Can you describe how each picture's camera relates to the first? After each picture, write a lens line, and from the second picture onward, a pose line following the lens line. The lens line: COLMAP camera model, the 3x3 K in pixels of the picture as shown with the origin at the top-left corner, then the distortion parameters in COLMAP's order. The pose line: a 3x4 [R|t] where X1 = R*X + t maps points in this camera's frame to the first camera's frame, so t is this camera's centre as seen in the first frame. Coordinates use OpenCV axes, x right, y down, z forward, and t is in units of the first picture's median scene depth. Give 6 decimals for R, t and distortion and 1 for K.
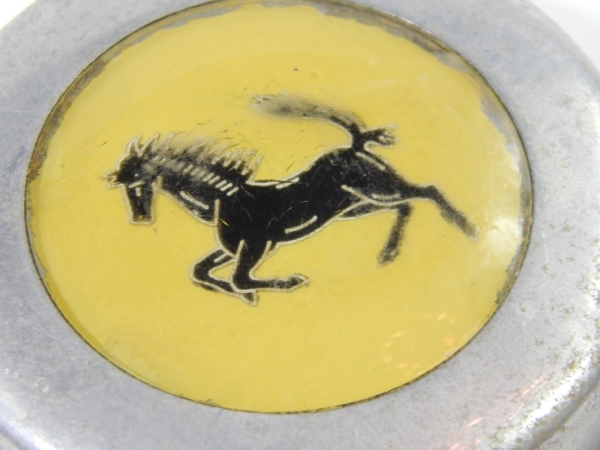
lens RADIAL K [[3493.8, 0, 328.8], [0, 3493.8, 225.6], [0, 0, 1]] dist [0.245855, 34.927547]
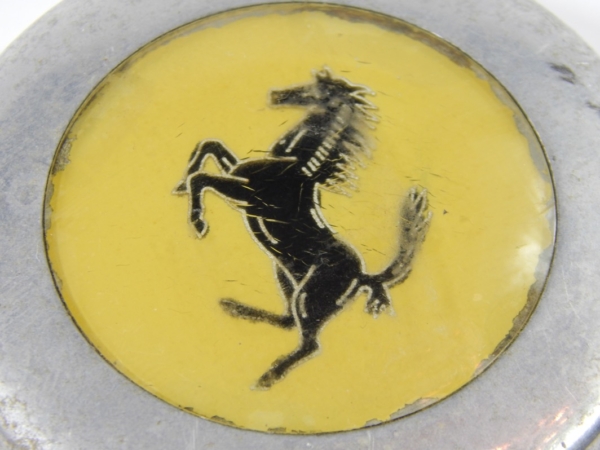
lens RADIAL K [[3493.8, 0, 328.8], [0, 3493.8, 225.6], [0, 0, 1]] dist [0.245855, 34.927547]
pose [[0.008414, 0.848266, -0.529503, 0.515394], [-0.836266, 0.296295, 0.461377, -0.472179], [0.548260, 0.438923, 0.711869, 0.300005]]
